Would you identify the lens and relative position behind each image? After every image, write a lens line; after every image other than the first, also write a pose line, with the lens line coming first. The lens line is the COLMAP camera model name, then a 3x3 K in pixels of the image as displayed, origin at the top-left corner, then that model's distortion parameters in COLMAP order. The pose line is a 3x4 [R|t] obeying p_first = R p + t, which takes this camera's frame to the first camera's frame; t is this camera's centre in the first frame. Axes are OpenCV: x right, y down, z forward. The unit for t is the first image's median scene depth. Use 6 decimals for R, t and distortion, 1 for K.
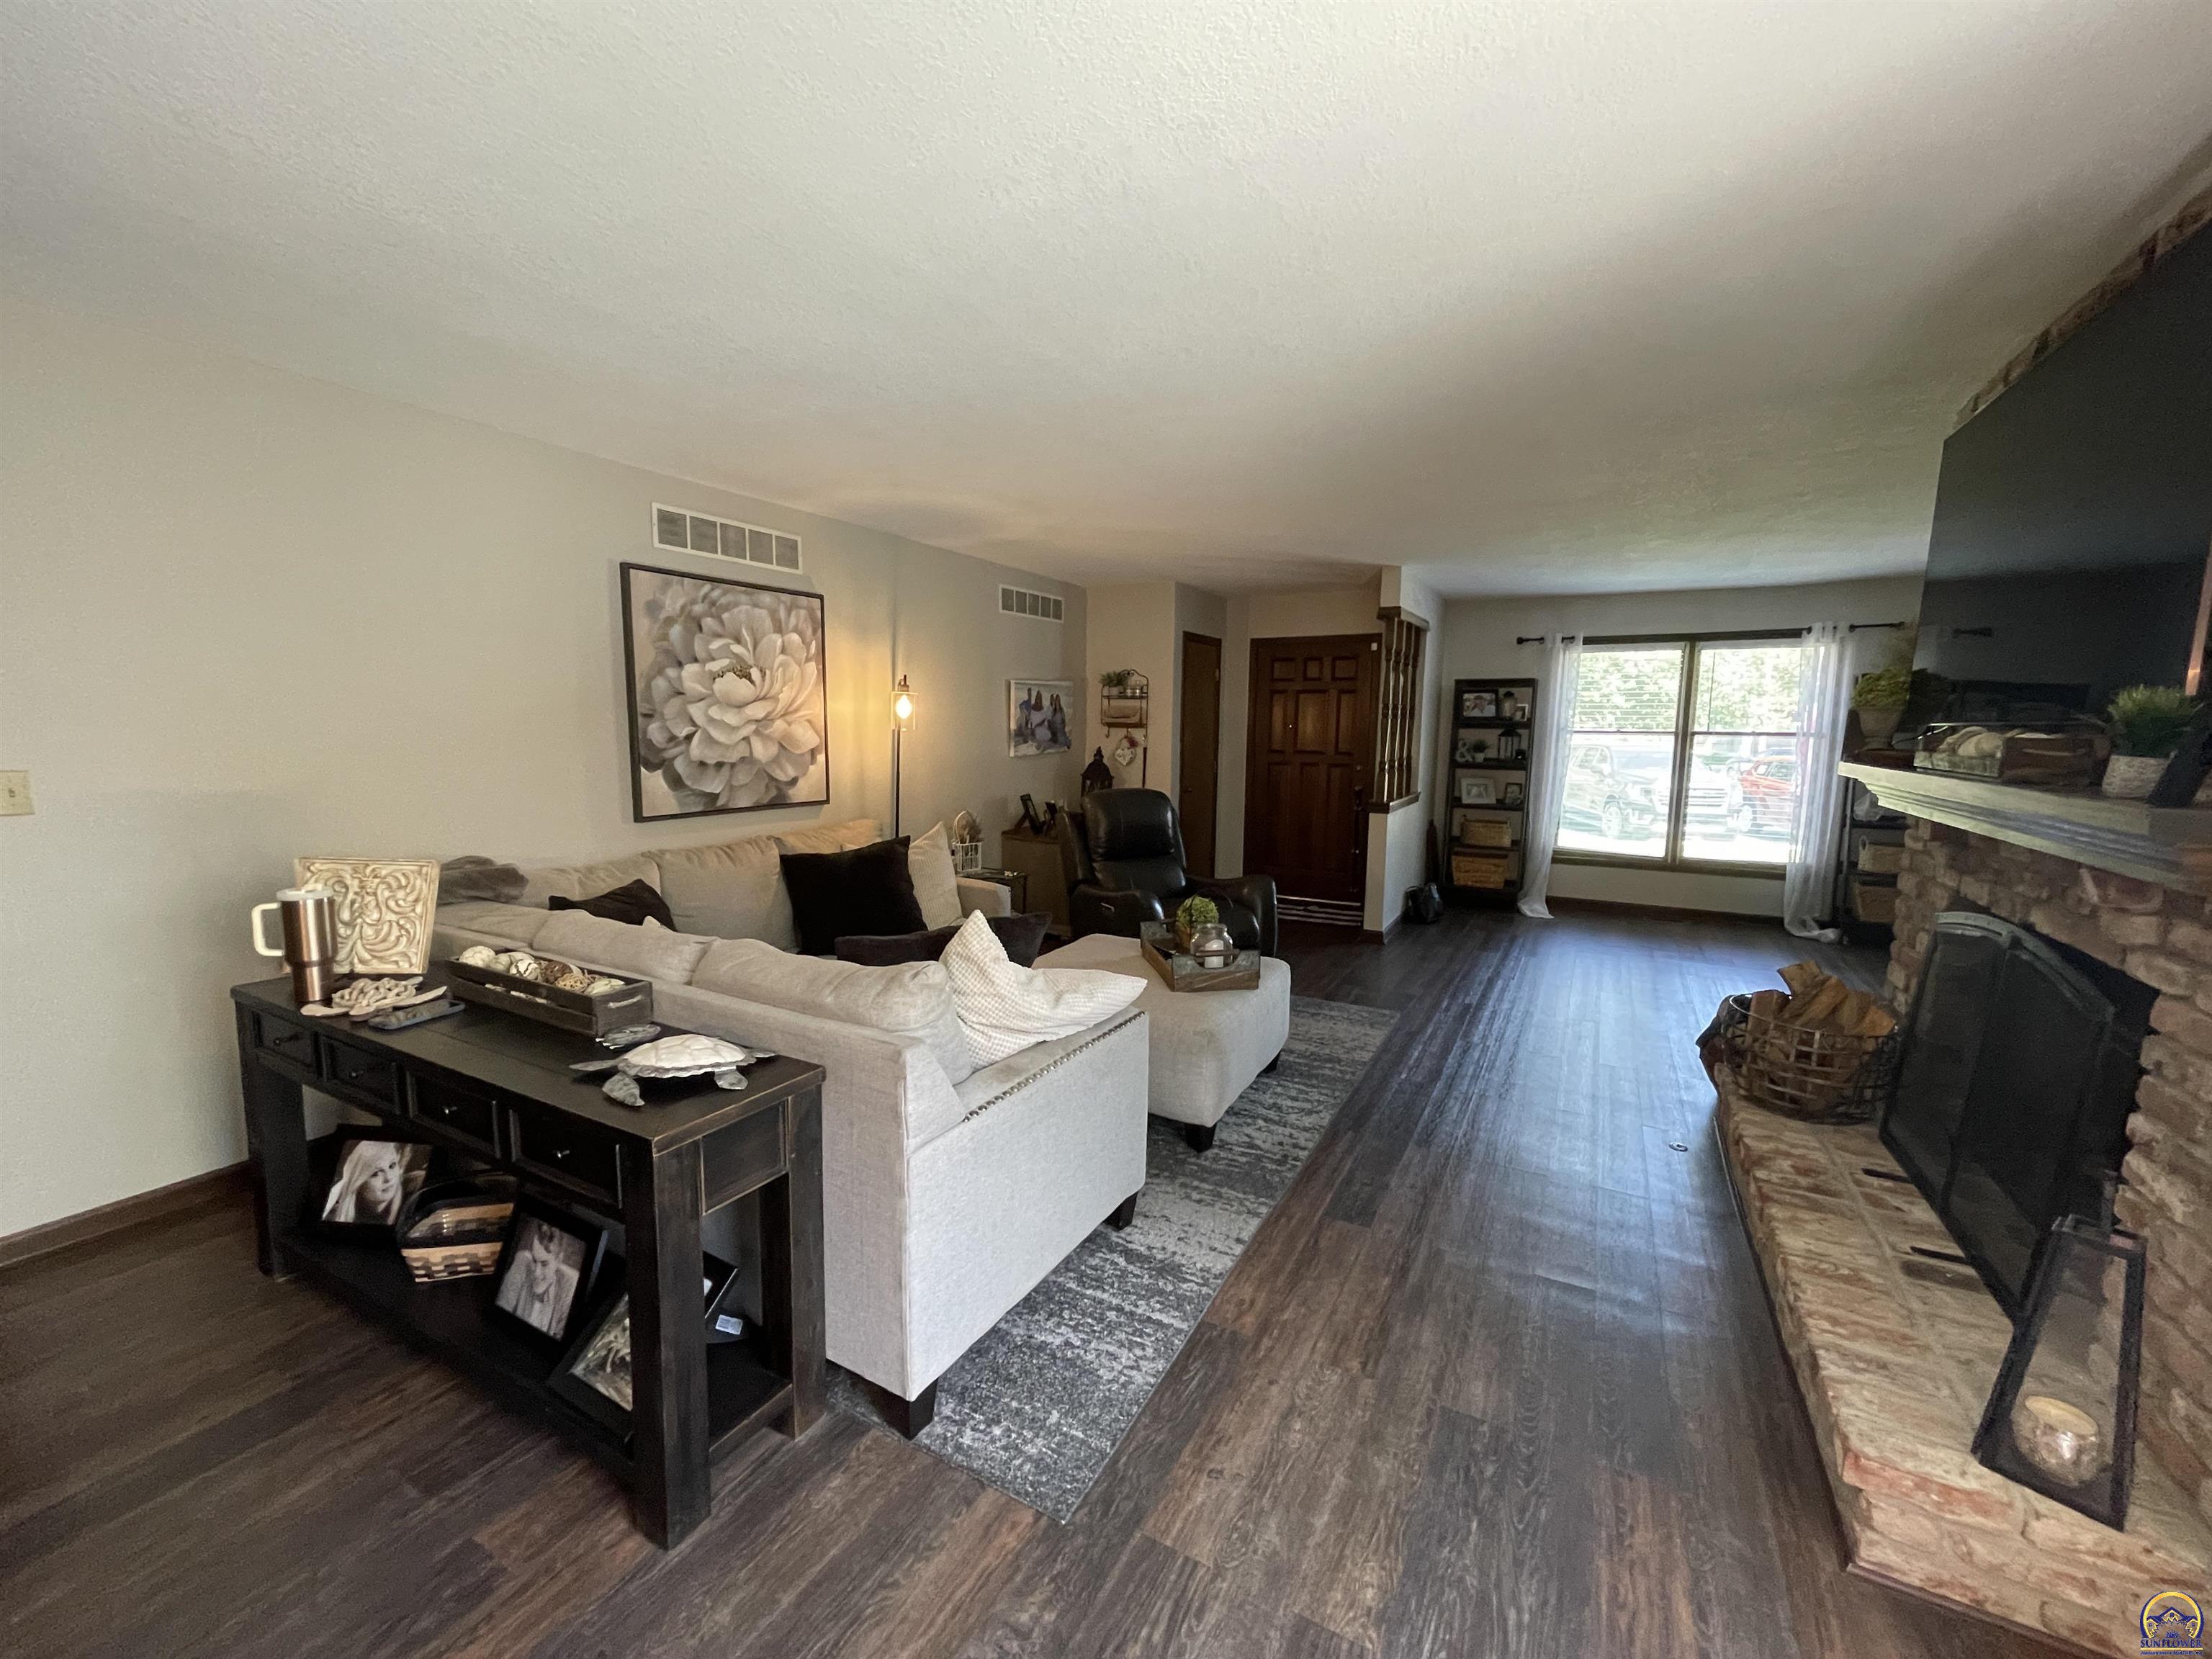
lens RADIAL K [[892.0, 0, 1099.6], [0, 892.0, 836.1], [0, 0, 1]] dist [-0.000885, -0.000597]
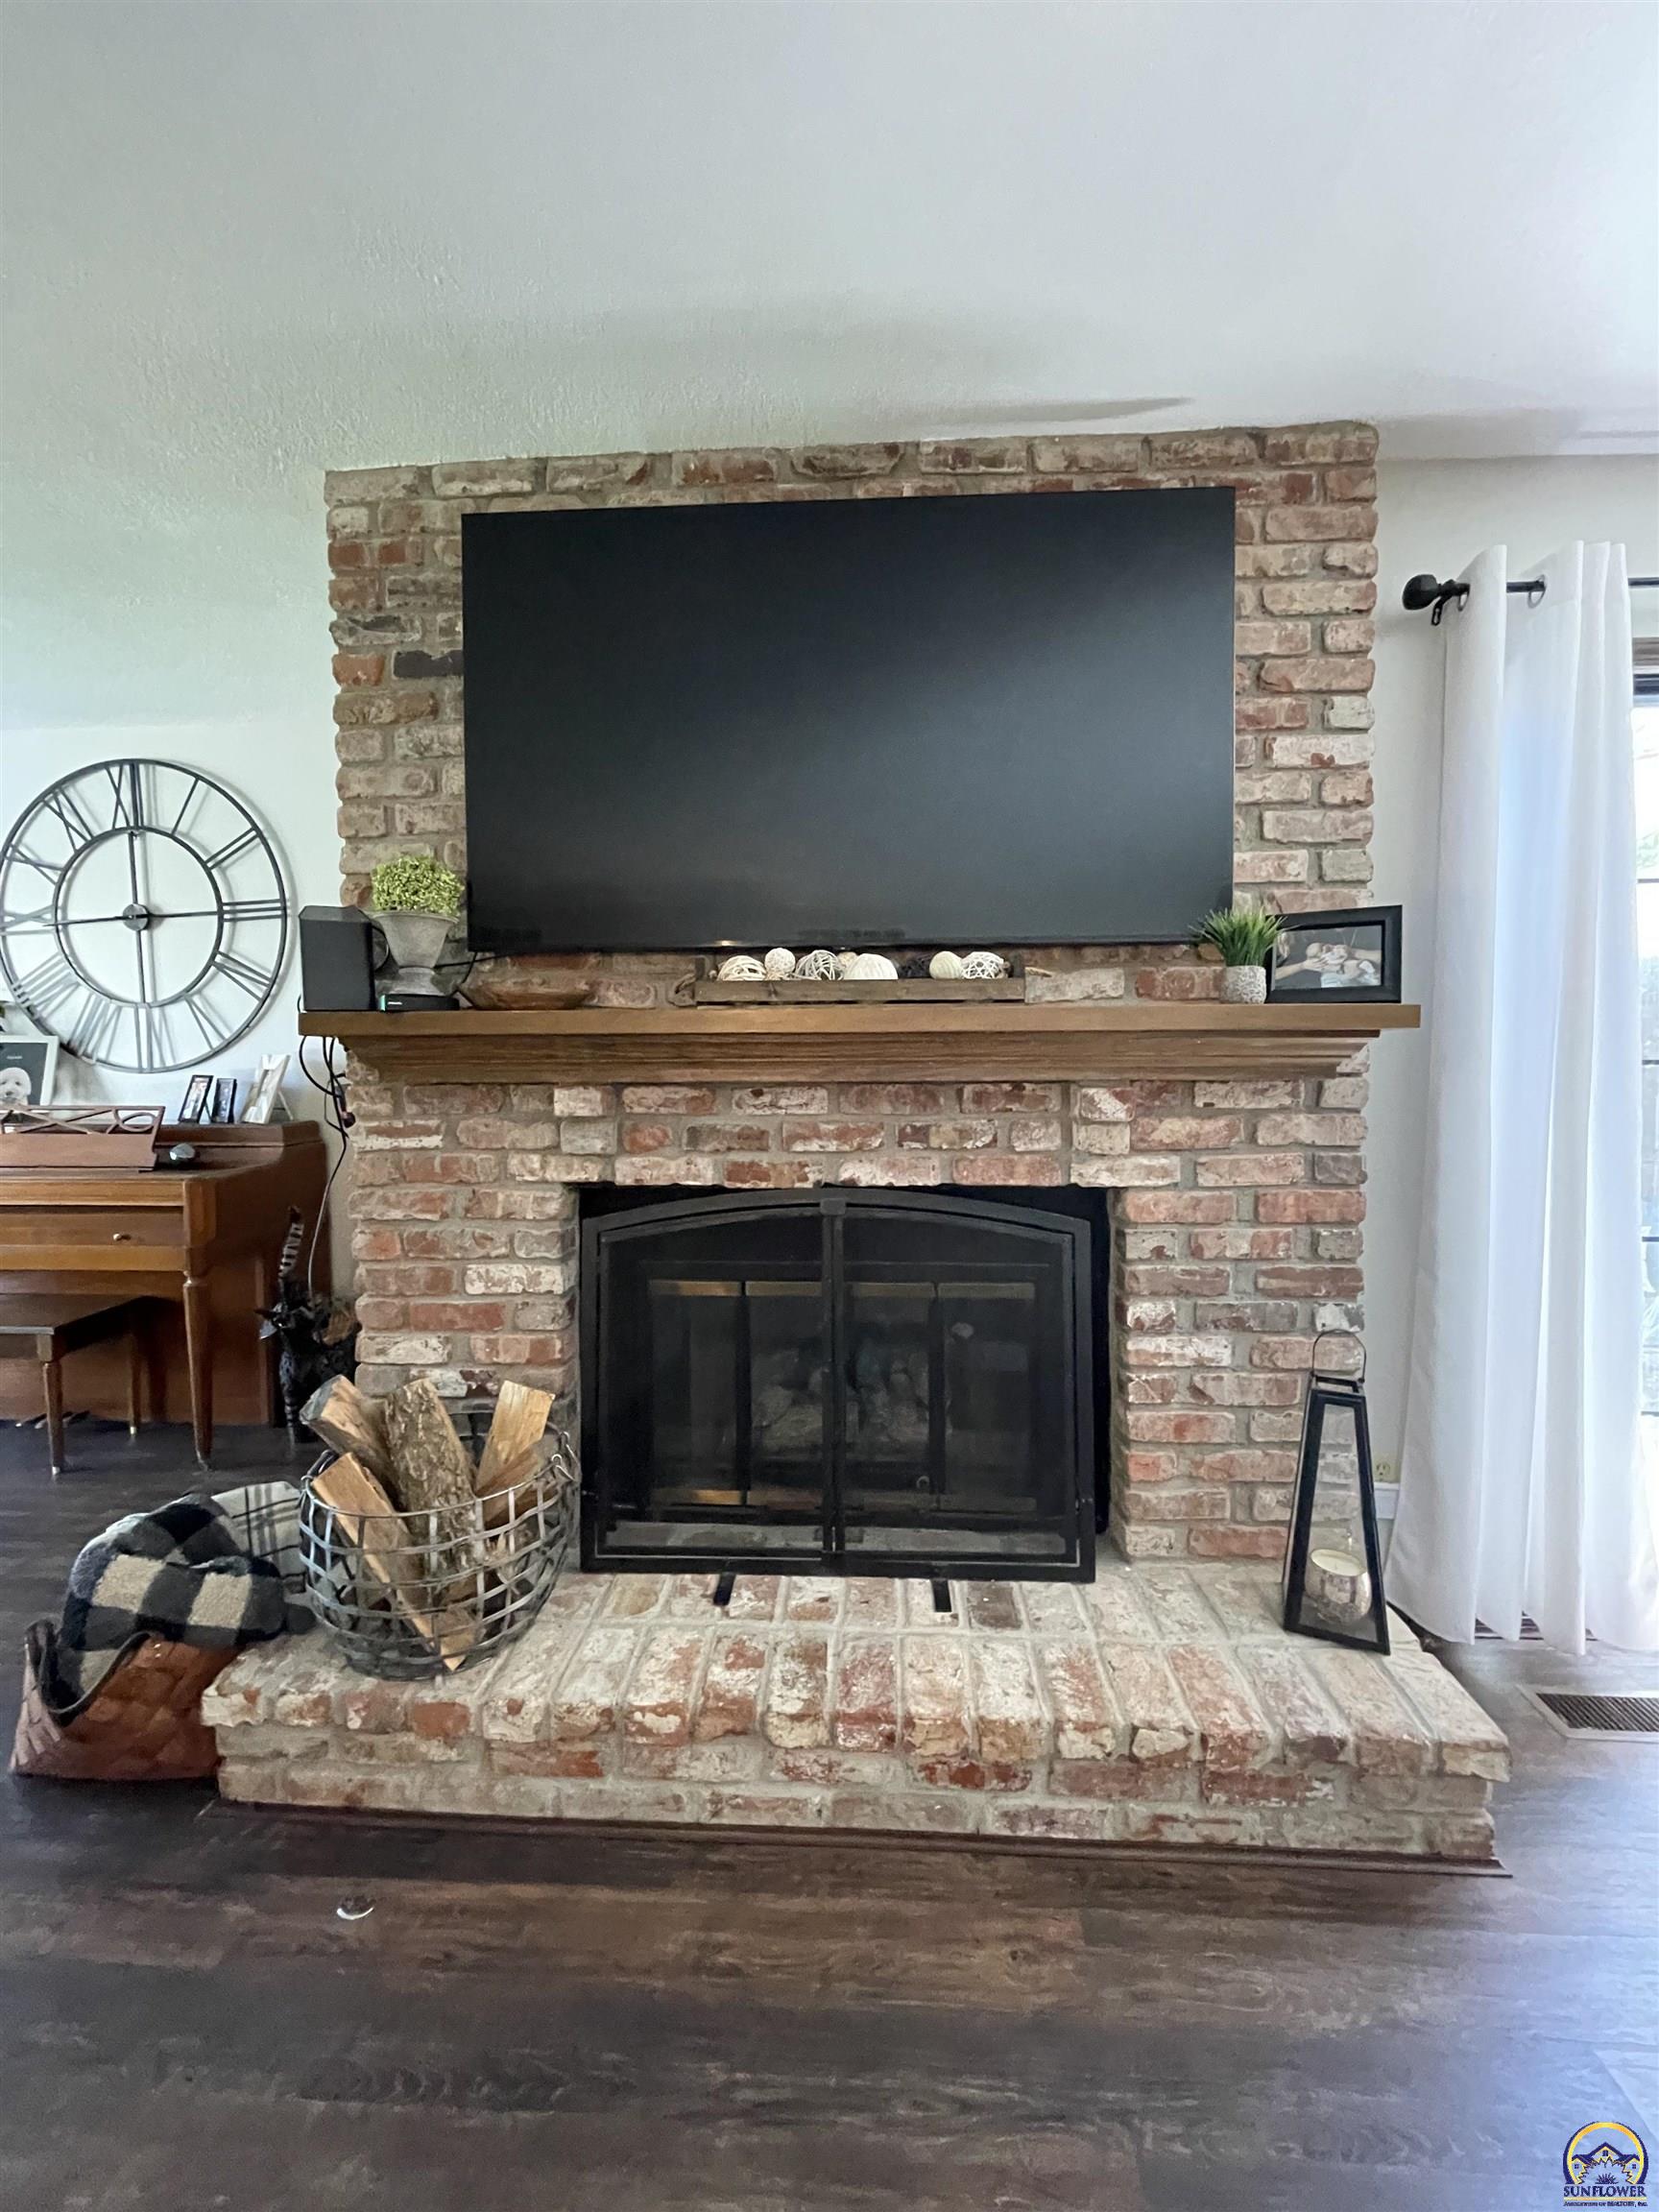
lens RADIAL K [[874.4, 0, 829.5], [0, 874.4, 1106.0], [0, 0, 1]] dist [-0.002050, -0.000260]
pose [[-0.434375, -0.048371, 0.899432, 0.138878], [0.114205, 0.987540, 0.108264, -0.032271], [-0.893462, 0.149747, -0.423439, 0.649449]]
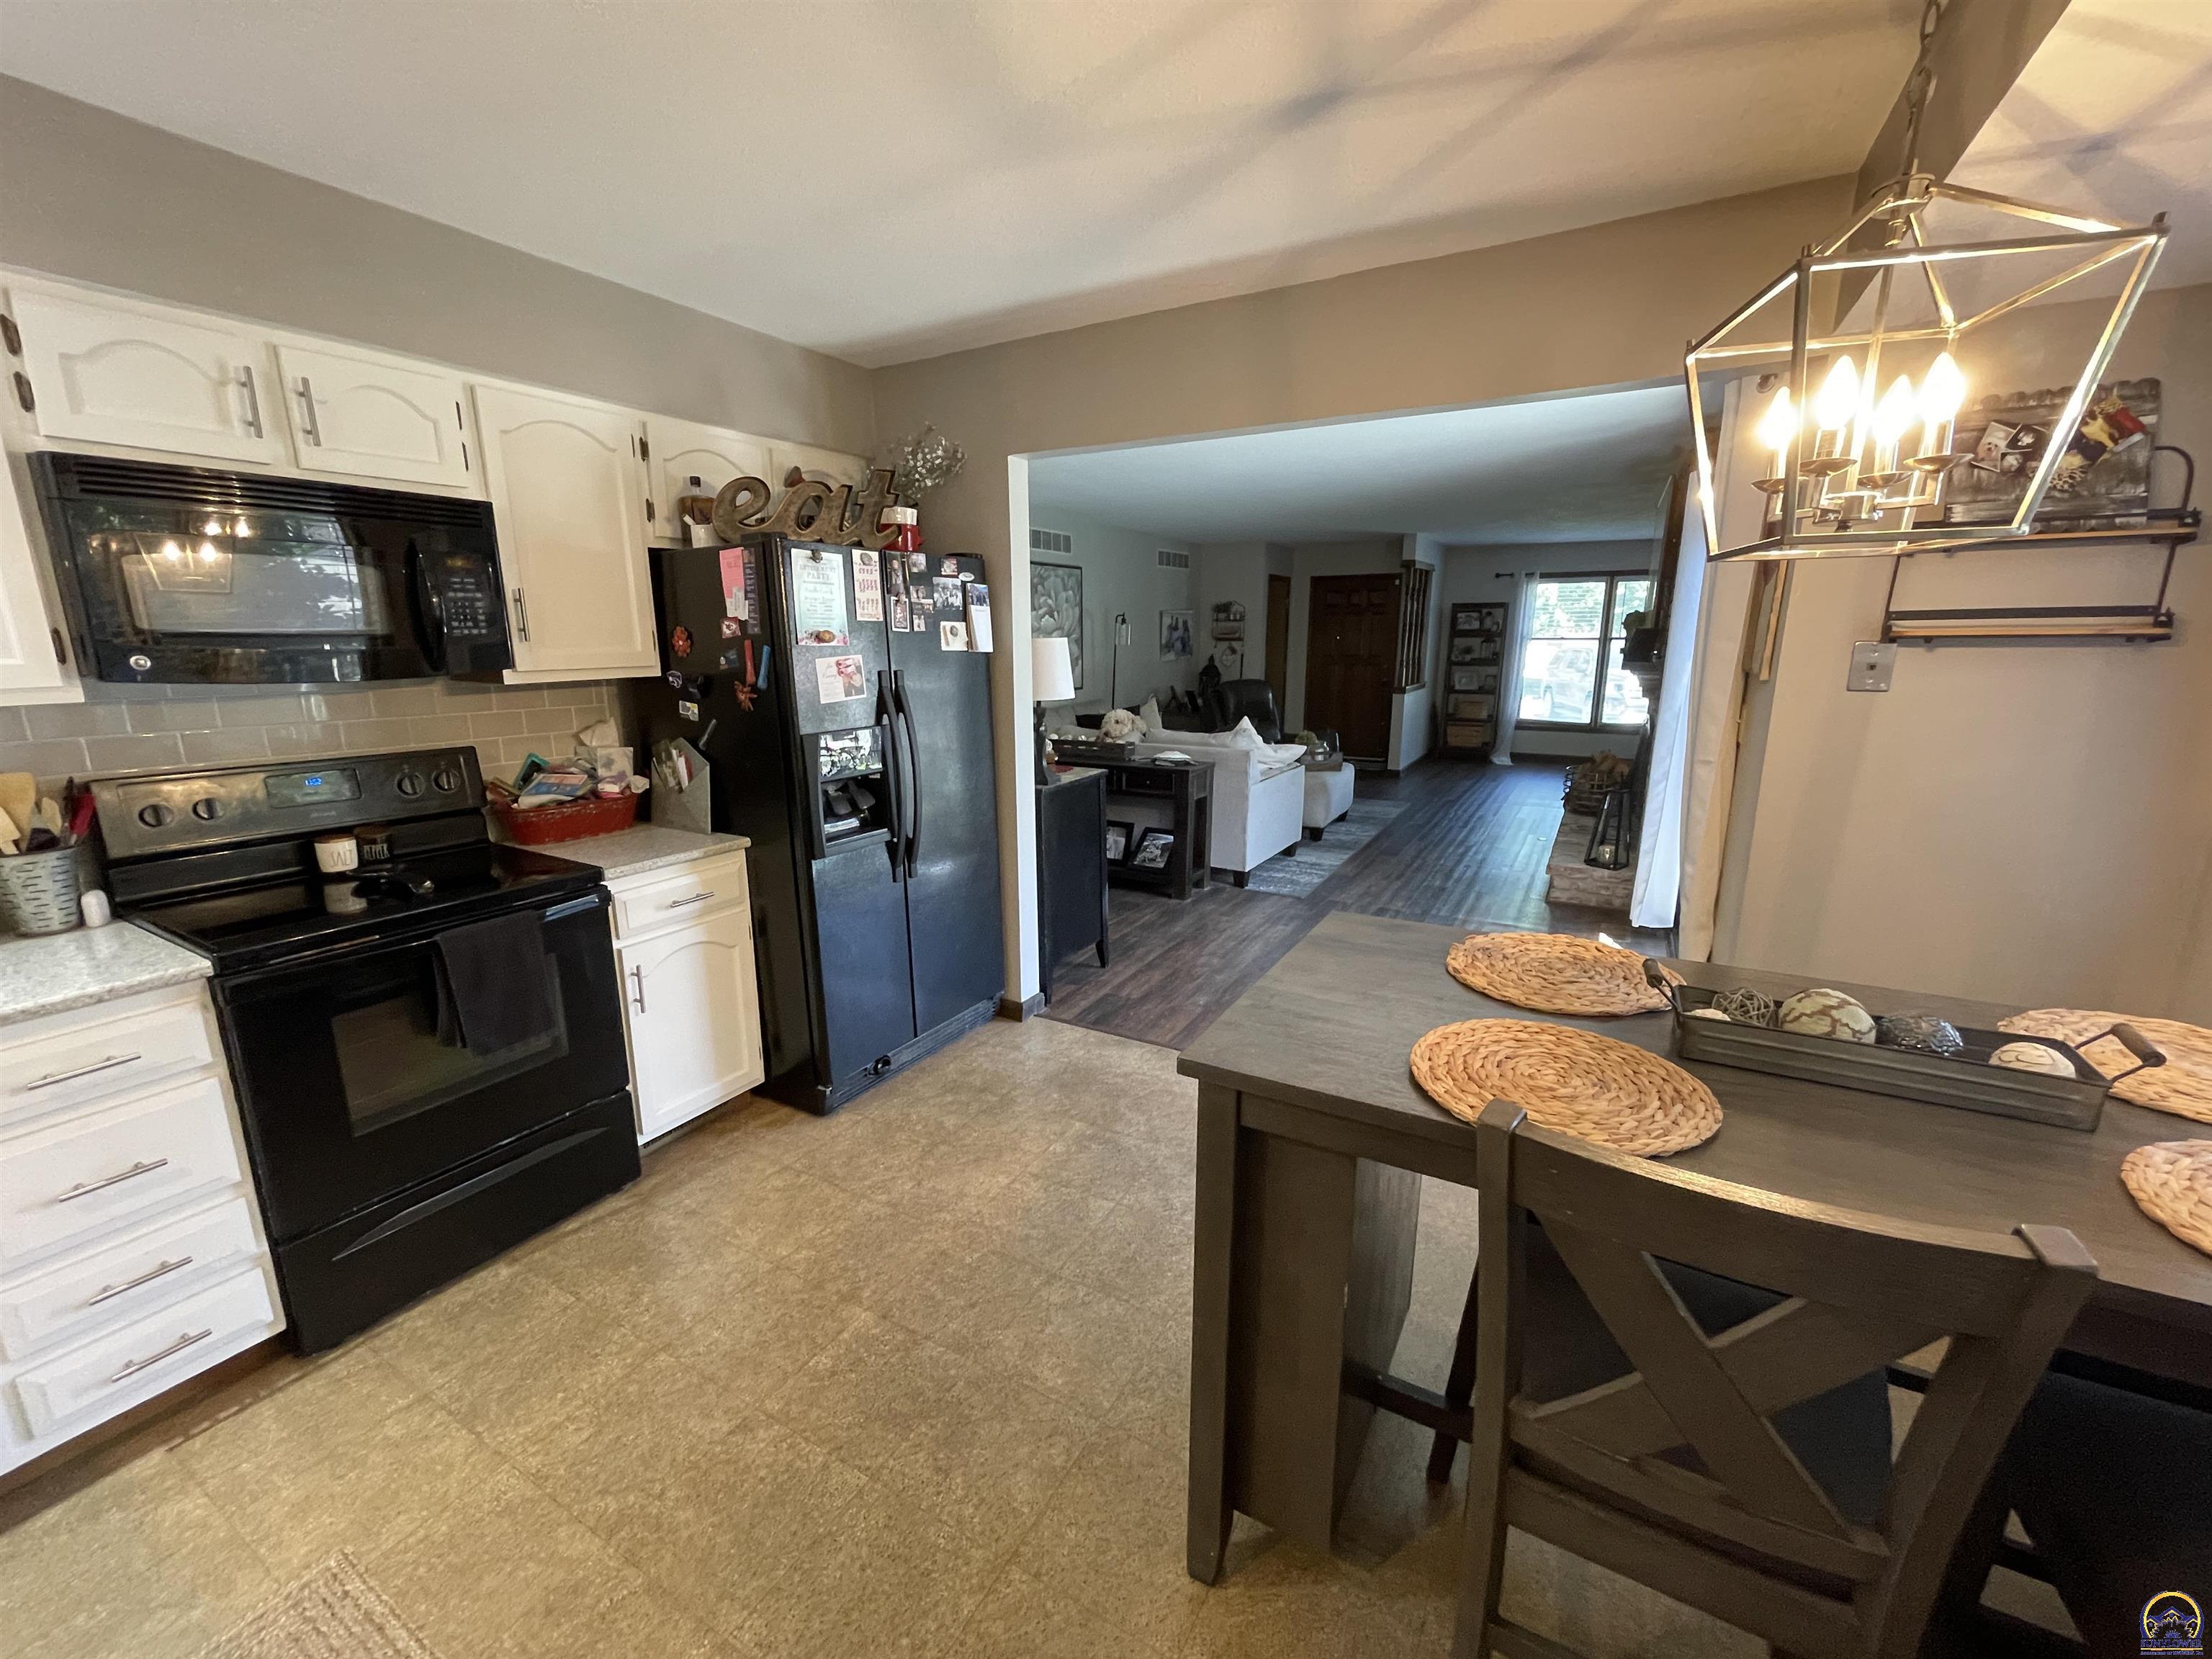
lens RADIAL K [[892.0, 0, 1099.6], [0, 892.0, 836.1], [0, 0, 1]] dist [-0.000885, -0.000597]
pose [[0.999856, -0.013333, -0.010482, -0.269186], [0.014290, 0.995157, 0.097256, 0.084789], [0.009134, -0.097391, 0.995204, -0.794772]]
